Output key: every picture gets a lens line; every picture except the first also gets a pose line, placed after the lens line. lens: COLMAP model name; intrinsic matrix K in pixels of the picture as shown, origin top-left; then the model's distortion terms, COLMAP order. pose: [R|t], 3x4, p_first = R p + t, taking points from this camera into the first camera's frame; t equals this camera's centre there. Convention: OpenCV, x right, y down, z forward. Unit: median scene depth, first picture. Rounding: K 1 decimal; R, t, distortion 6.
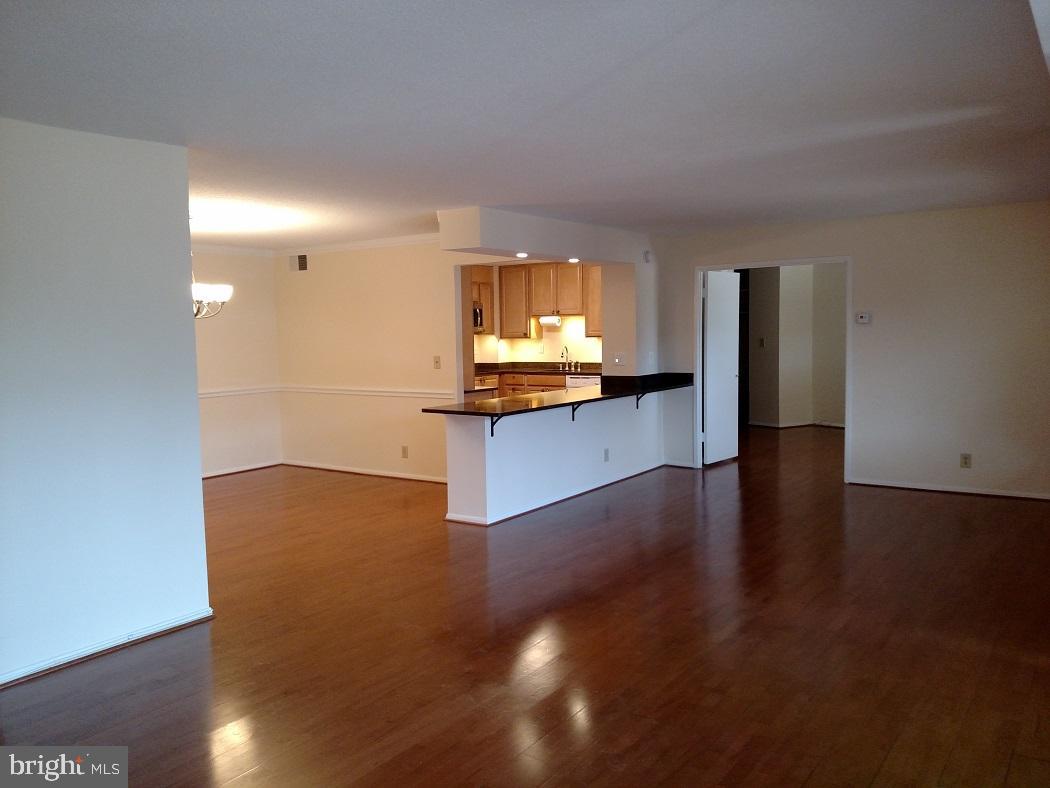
lens RADIAL K [[848.7, 0, 528.5], [0, 848.7, 396.9], [0, 0, 1]] dist [0.055703, -0.000480]
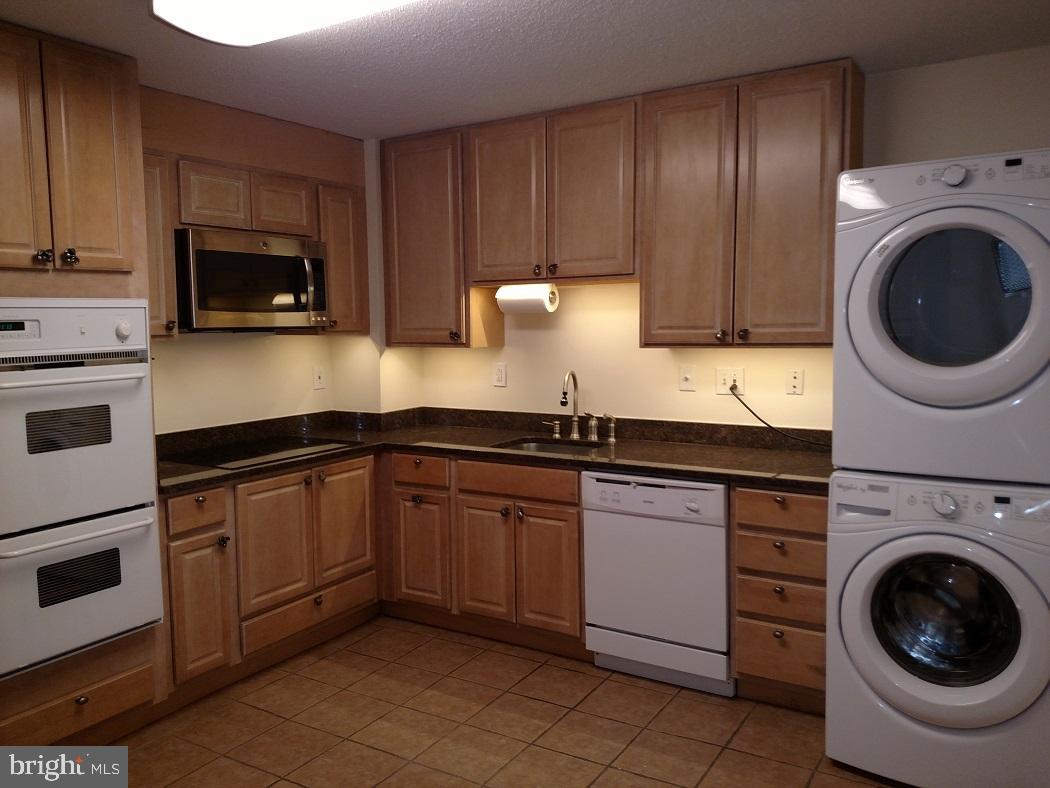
lens RADIAL K [[848.7, 0, 532.9], [0, 848.7, 386.0], [0, 0, 1]] dist [0.055703, -0.000480]
pose [[0.997883, 0.000990, 0.065031, 0.005782], [-0.000576, 0.999979, -0.006380, -0.051167], [-0.065036, 0.006329, 0.997863, 0.657688]]
